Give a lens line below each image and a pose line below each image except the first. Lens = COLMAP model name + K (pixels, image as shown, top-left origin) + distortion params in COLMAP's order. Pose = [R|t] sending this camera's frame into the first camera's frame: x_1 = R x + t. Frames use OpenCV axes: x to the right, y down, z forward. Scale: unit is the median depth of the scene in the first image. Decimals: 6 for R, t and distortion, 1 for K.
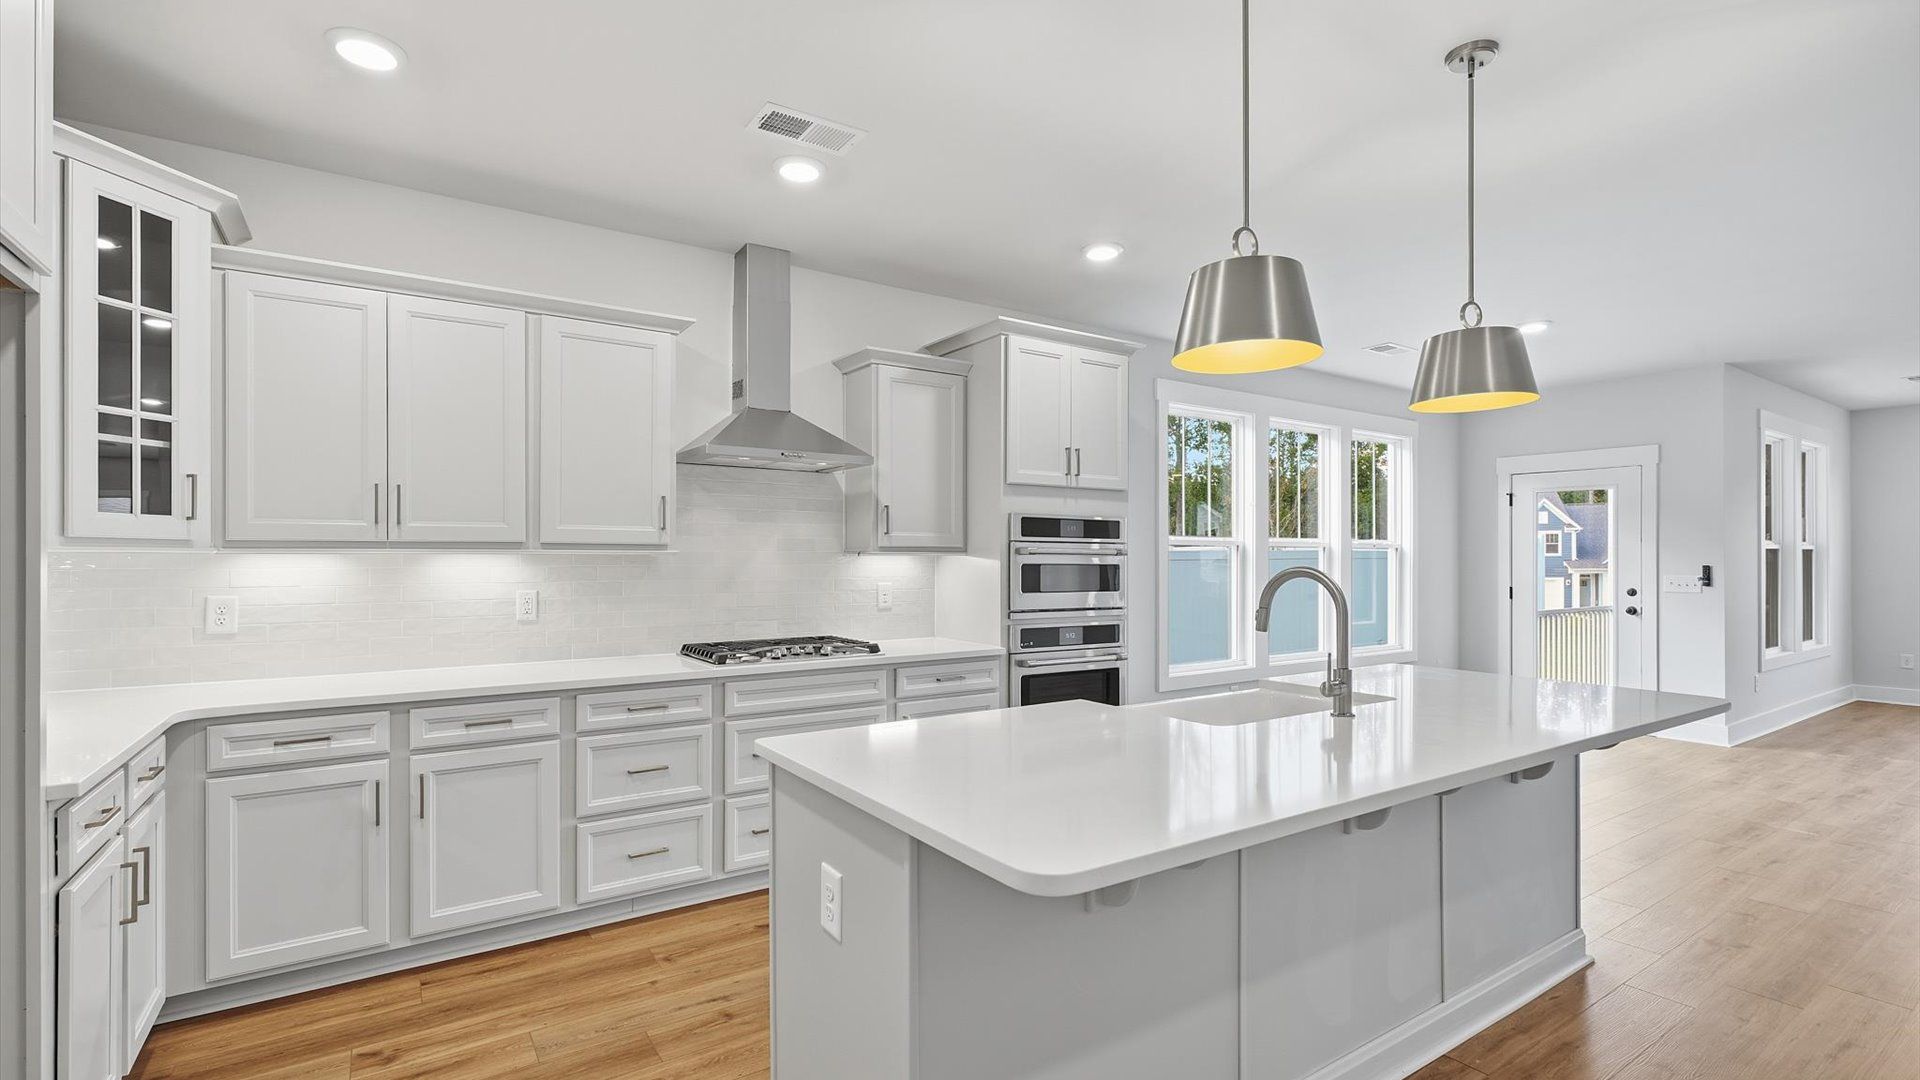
lens RADIAL K [[853.3, 0, 955.6], [0, 853.3, 558.7], [0, 0, 1]] dist [0.000840, -0.000161]
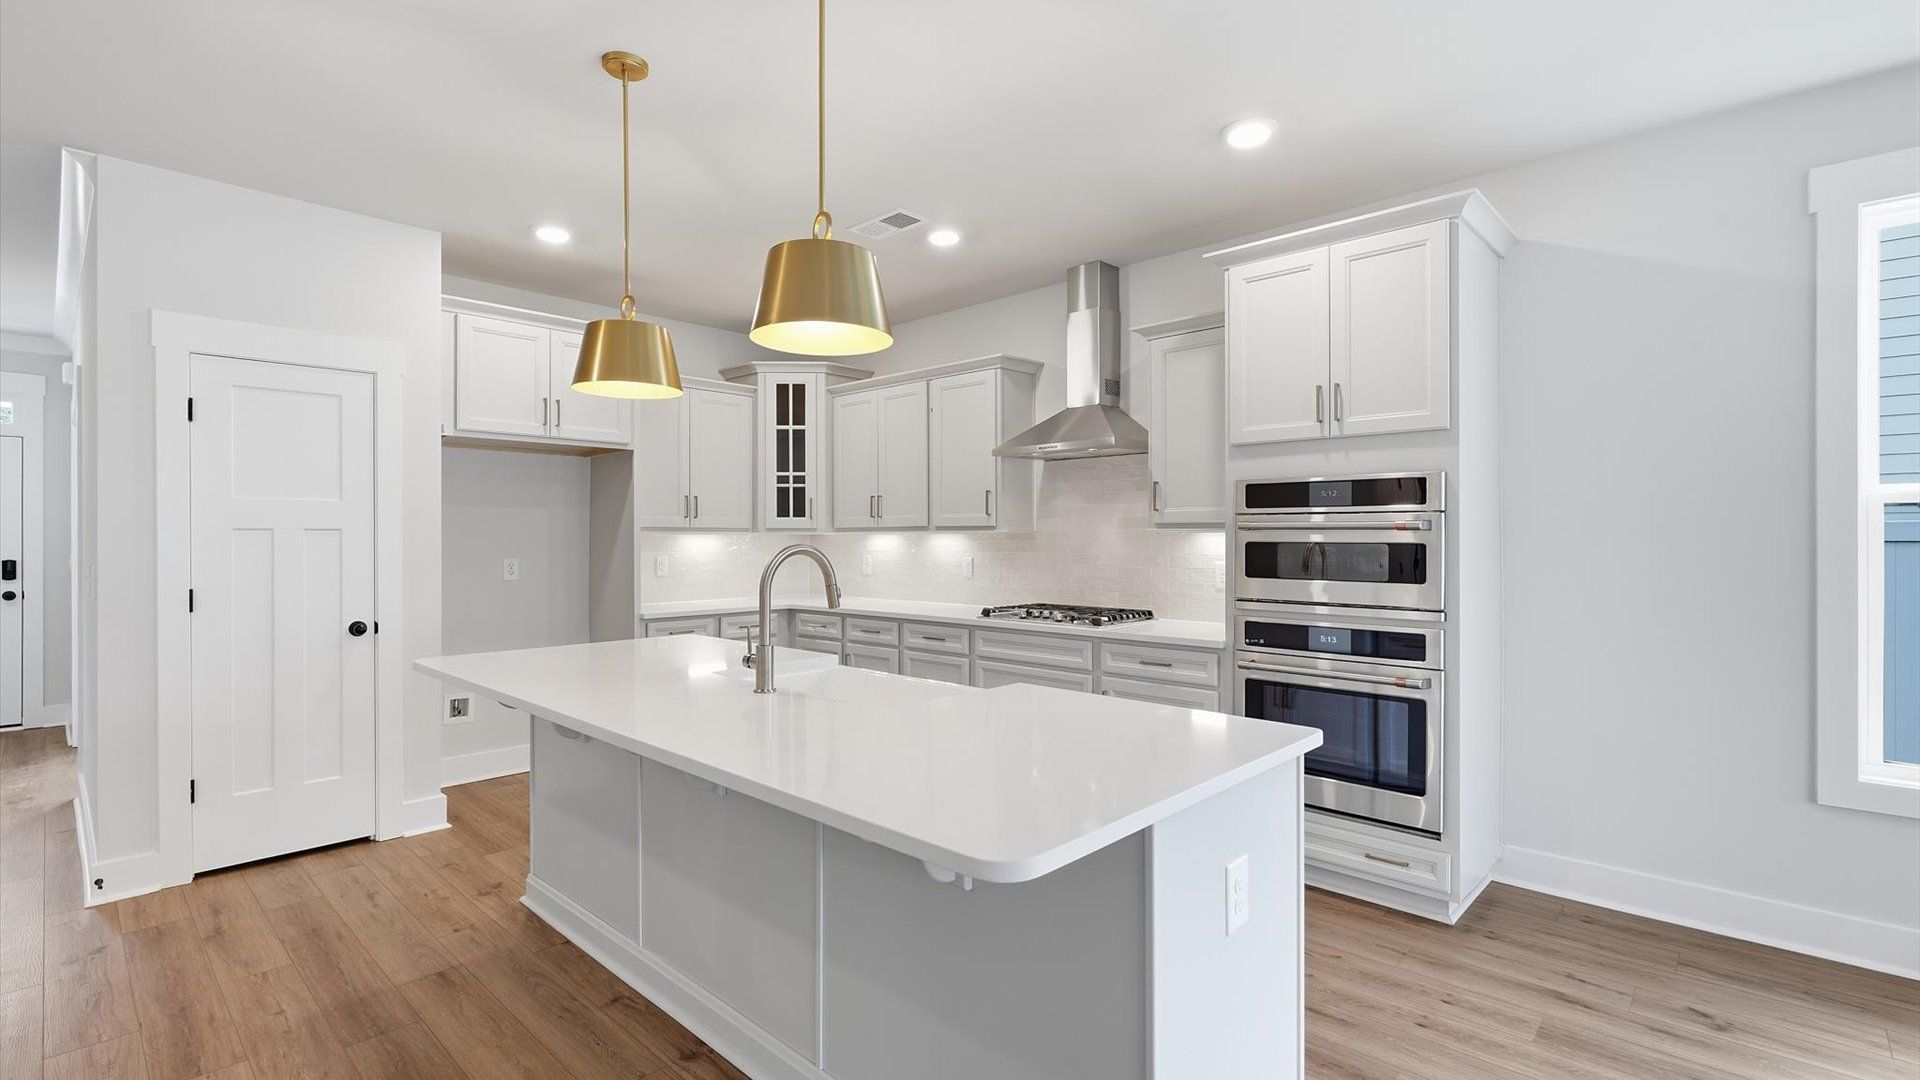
lens RADIAL K [[855.8, 0, 960.0], [0, 855.8, 540.0], [0, 0, 1]] dist [0.024967, -0.000084]
pose [[0.223383, 0.003035, -0.974726, 0.833912], [0.002406, 0.999990, 0.003665, 0.000854], [0.974728, -0.003164, 0.223374, 0.557667]]
